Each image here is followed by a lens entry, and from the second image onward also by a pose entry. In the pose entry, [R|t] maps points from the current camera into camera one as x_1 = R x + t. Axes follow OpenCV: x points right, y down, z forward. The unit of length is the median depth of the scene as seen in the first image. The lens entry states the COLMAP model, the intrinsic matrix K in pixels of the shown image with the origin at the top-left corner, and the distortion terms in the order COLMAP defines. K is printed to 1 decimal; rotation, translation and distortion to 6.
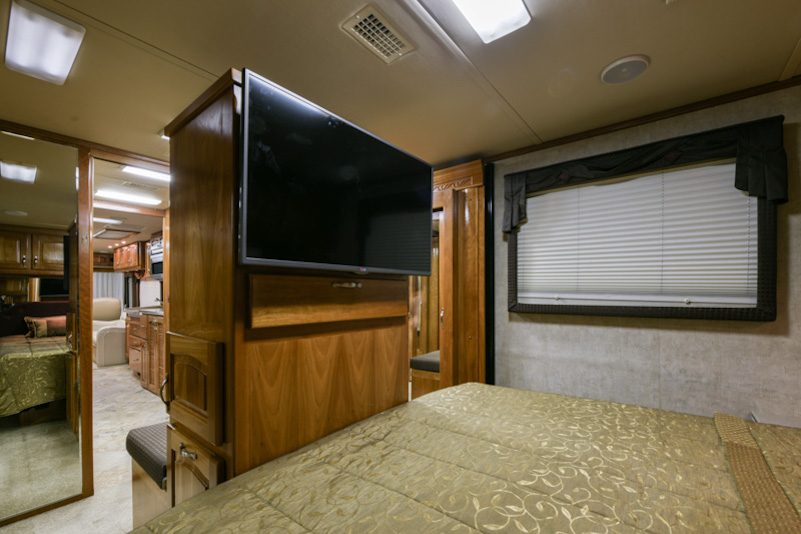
lens RADIAL K [[339.6, 0, 418.1], [0, 339.6, 291.0], [0, 0, 1]] dist [-0.002136, -0.000368]
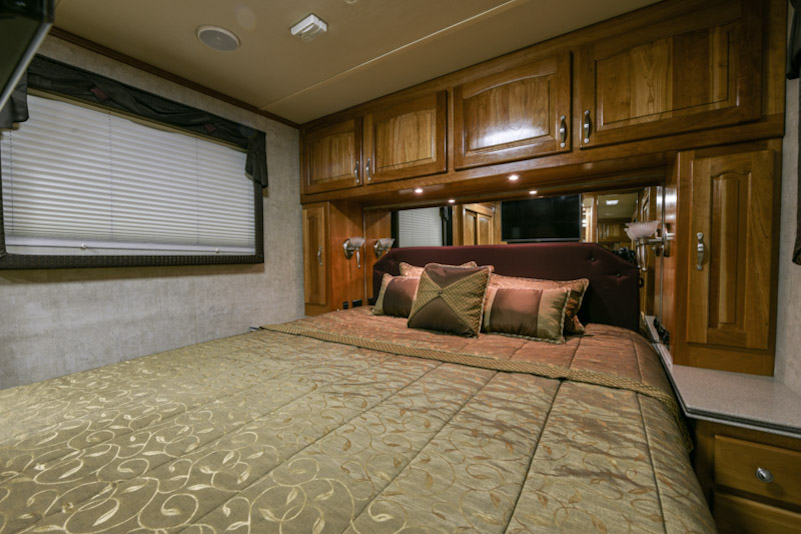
lens RADIAL K [[325.8, 0, 405.5], [0, 325.8, 265.2], [0, 0, 1]] dist [-0.000730, -0.000640]
pose [[-0.068369, -0.025101, 0.997344, -0.408047], [0.004045, 0.999668, 0.025437, 0.050813], [-0.997652, 0.005774, -0.068245, 0.359735]]
